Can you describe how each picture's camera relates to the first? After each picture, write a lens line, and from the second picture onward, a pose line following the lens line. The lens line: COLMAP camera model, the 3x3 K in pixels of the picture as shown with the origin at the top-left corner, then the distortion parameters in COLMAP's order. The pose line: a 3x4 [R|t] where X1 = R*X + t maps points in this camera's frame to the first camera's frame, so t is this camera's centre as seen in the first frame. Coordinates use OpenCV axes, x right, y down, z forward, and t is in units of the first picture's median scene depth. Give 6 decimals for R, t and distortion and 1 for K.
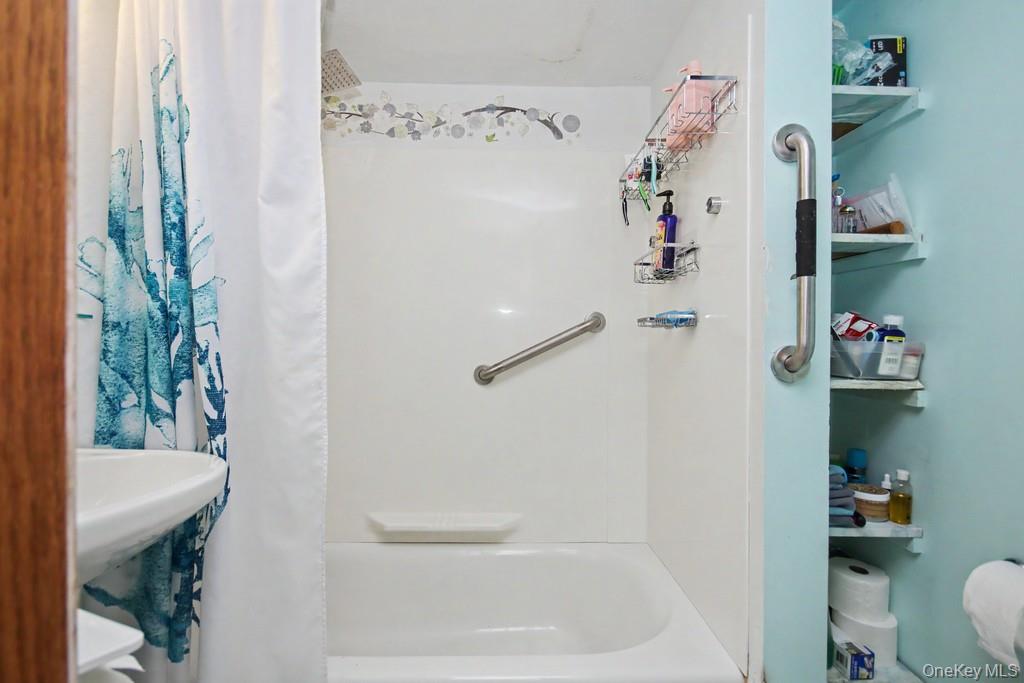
lens RADIAL K [[483.7, 0, 518.5], [0, 483.7, 345.6], [0, 0, 1]] dist [-0.001471, -0.000417]
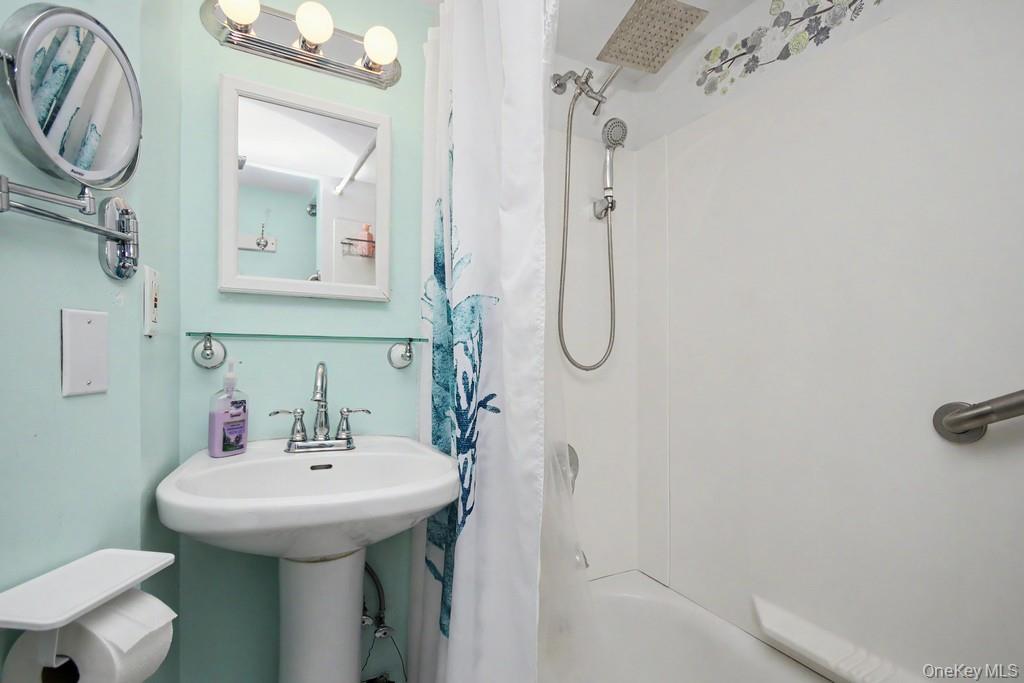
lens RADIAL K [[483.7, 0, 512.4], [0, 483.7, 350.0], [0, 0, 1]] dist [-0.001471, -0.000417]
pose [[0.443327, -0.011922, -0.896281, 0.305474], [0.003920, 0.999928, -0.011362, -0.018067], [0.896351, 0.001524, 0.443342, 0.598995]]
